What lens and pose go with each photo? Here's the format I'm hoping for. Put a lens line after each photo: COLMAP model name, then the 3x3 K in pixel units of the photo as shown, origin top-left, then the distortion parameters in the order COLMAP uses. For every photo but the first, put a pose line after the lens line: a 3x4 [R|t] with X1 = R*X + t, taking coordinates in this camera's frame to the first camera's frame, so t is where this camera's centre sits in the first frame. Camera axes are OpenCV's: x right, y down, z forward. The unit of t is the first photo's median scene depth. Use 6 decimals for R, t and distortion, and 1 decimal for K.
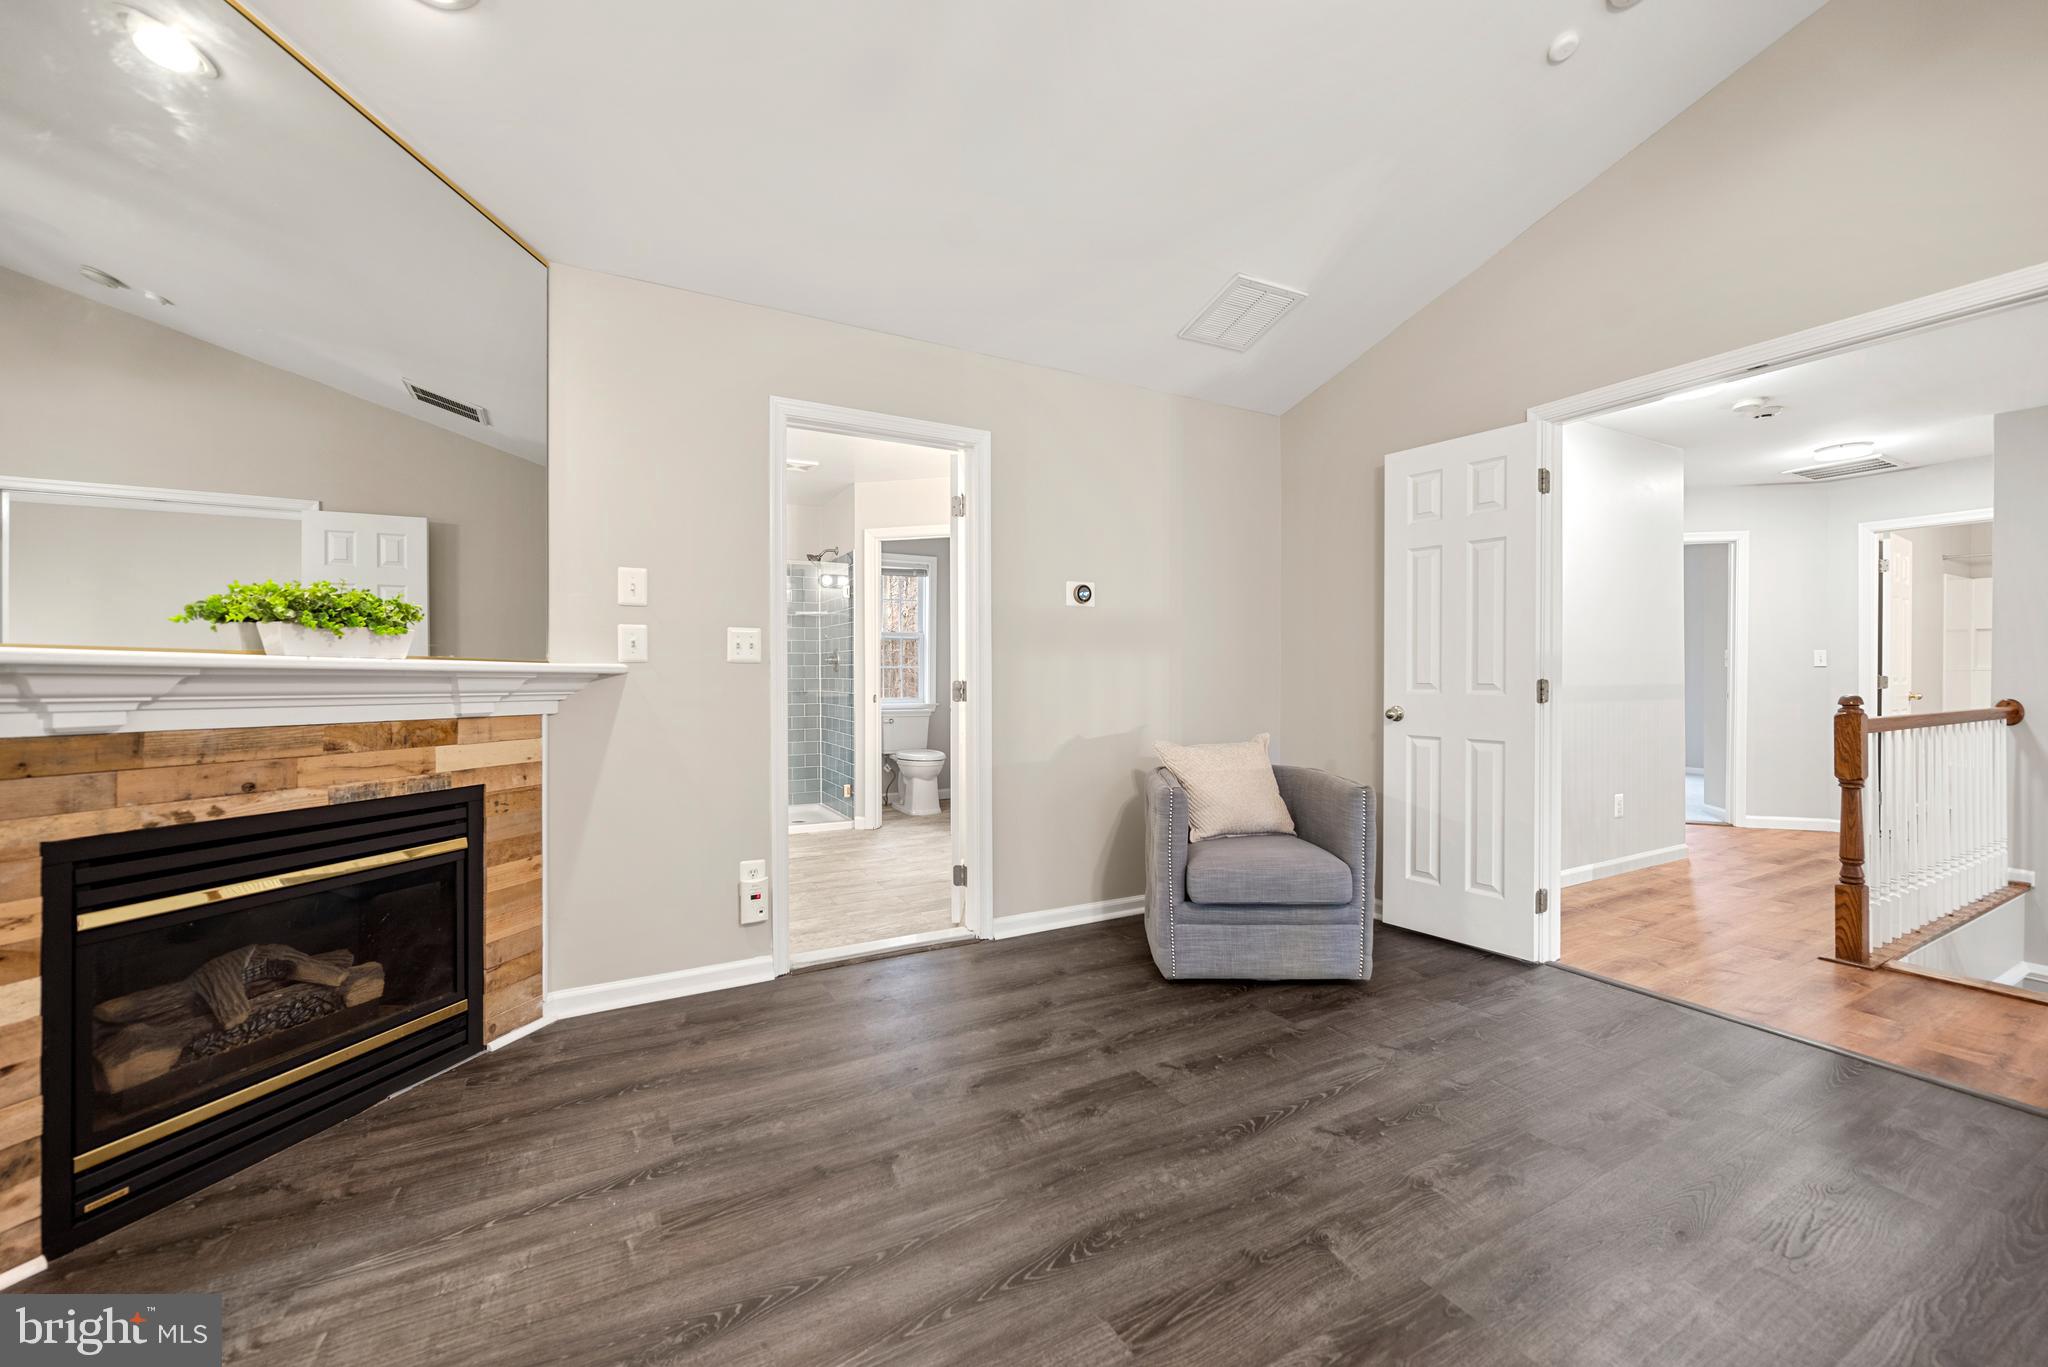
lens RADIAL K [[807.8, 0, 1024.0], [0, 807.8, 683.5], [0, 0, 1]] dist [-0.001693, -0.000159]
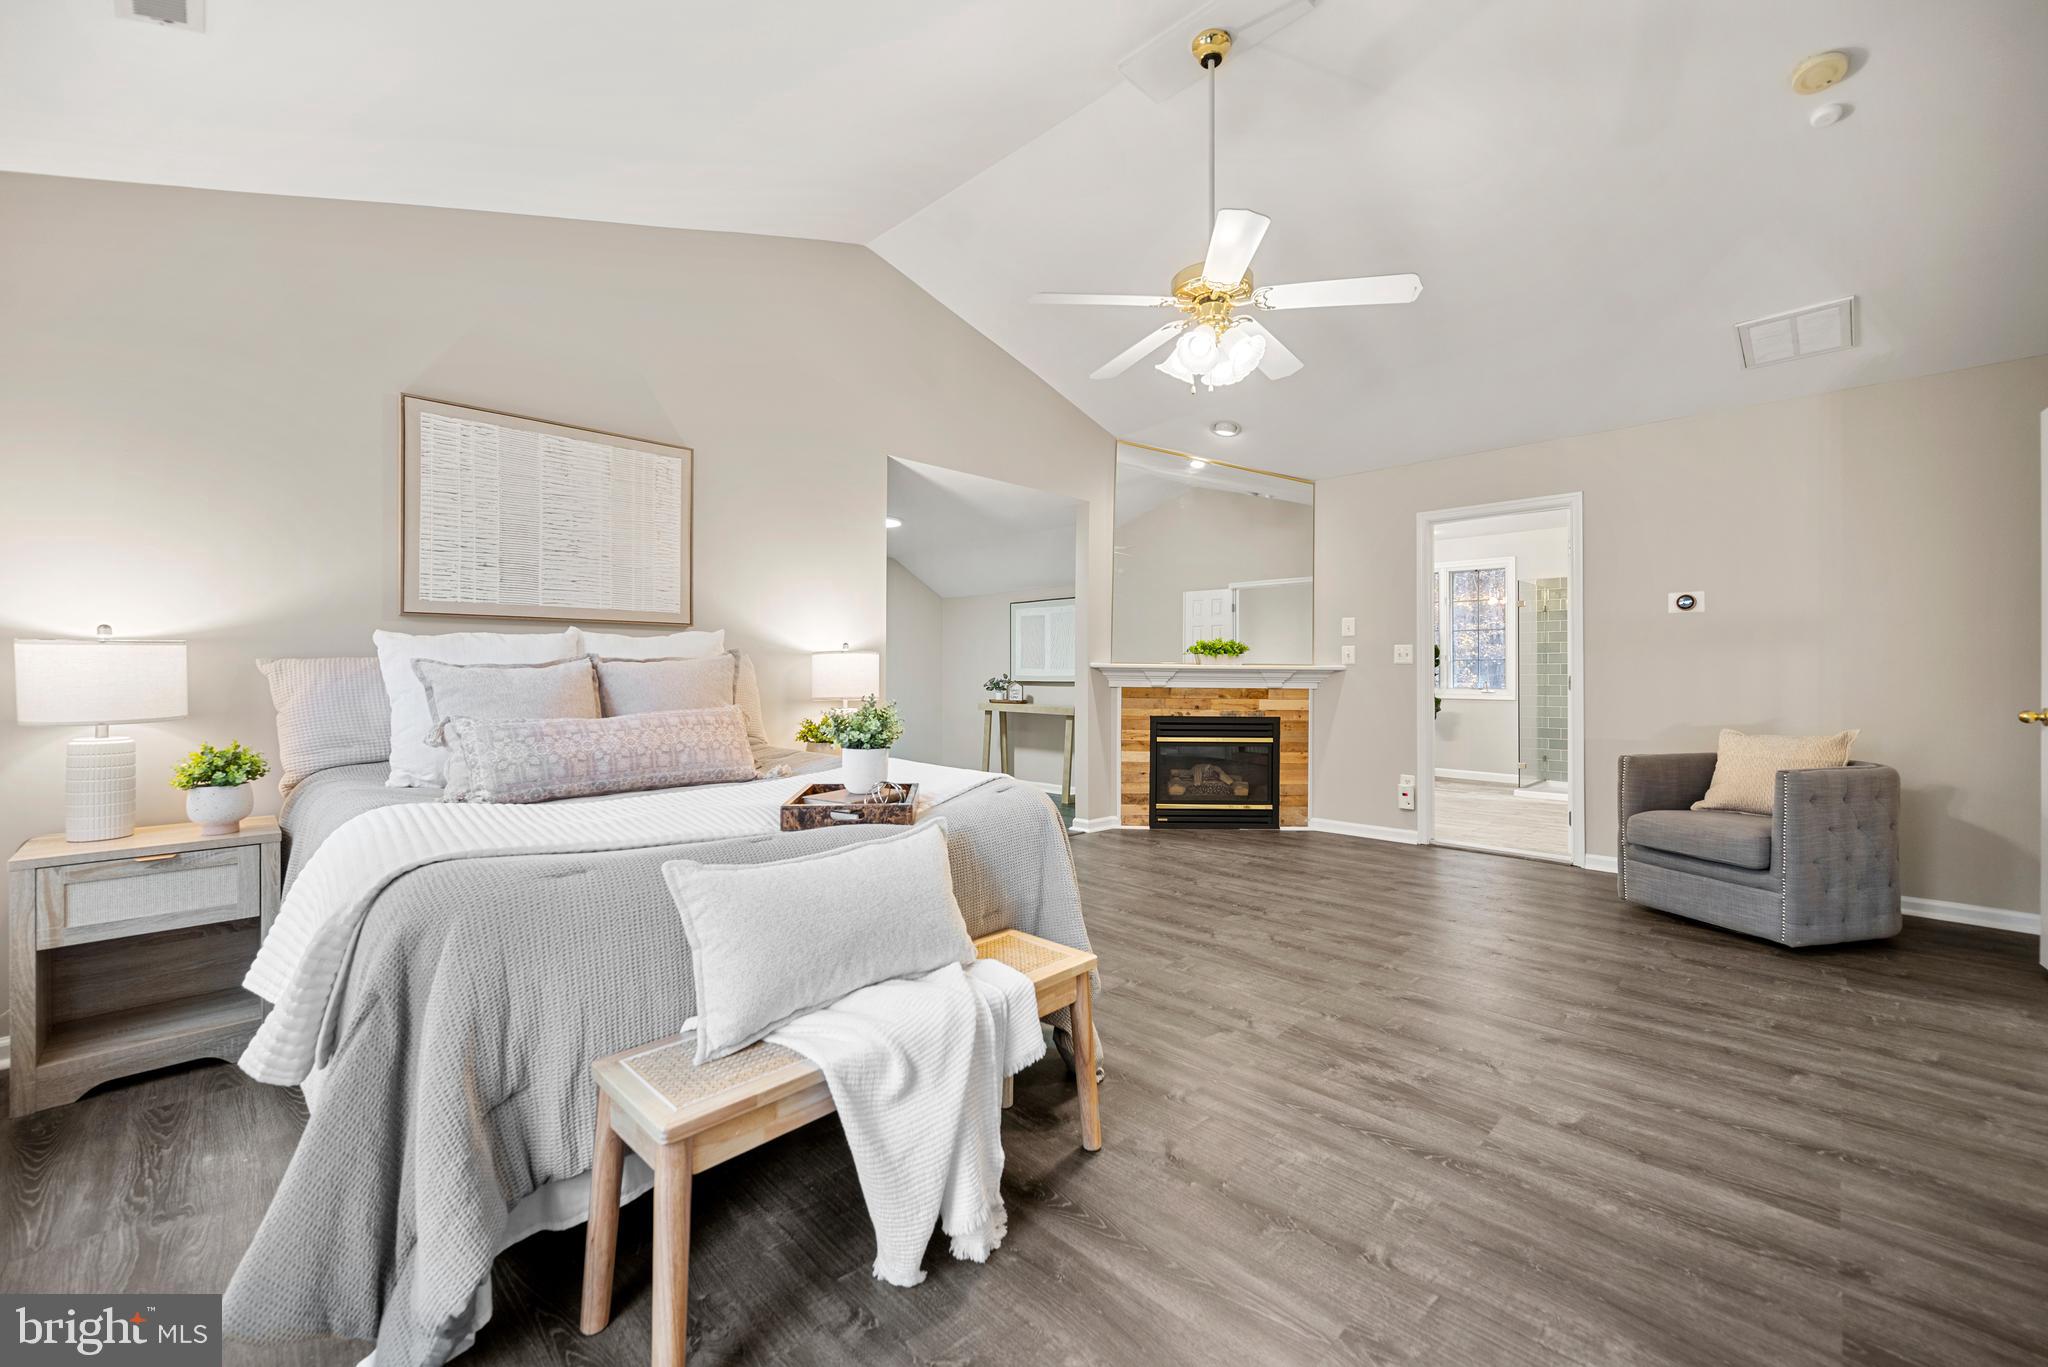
lens RADIAL K [[823.4, 0, 1025.7], [0, 823.4, 660.3], [0, 0, 1]] dist [0.000259, 0.000144]
pose [[0.276308, -0.011536, -0.961000, 1.524361], [-0.010321, 0.999835, -0.014970, 0.002228], [0.961014, 0.014055, 0.276143, -0.408520]]
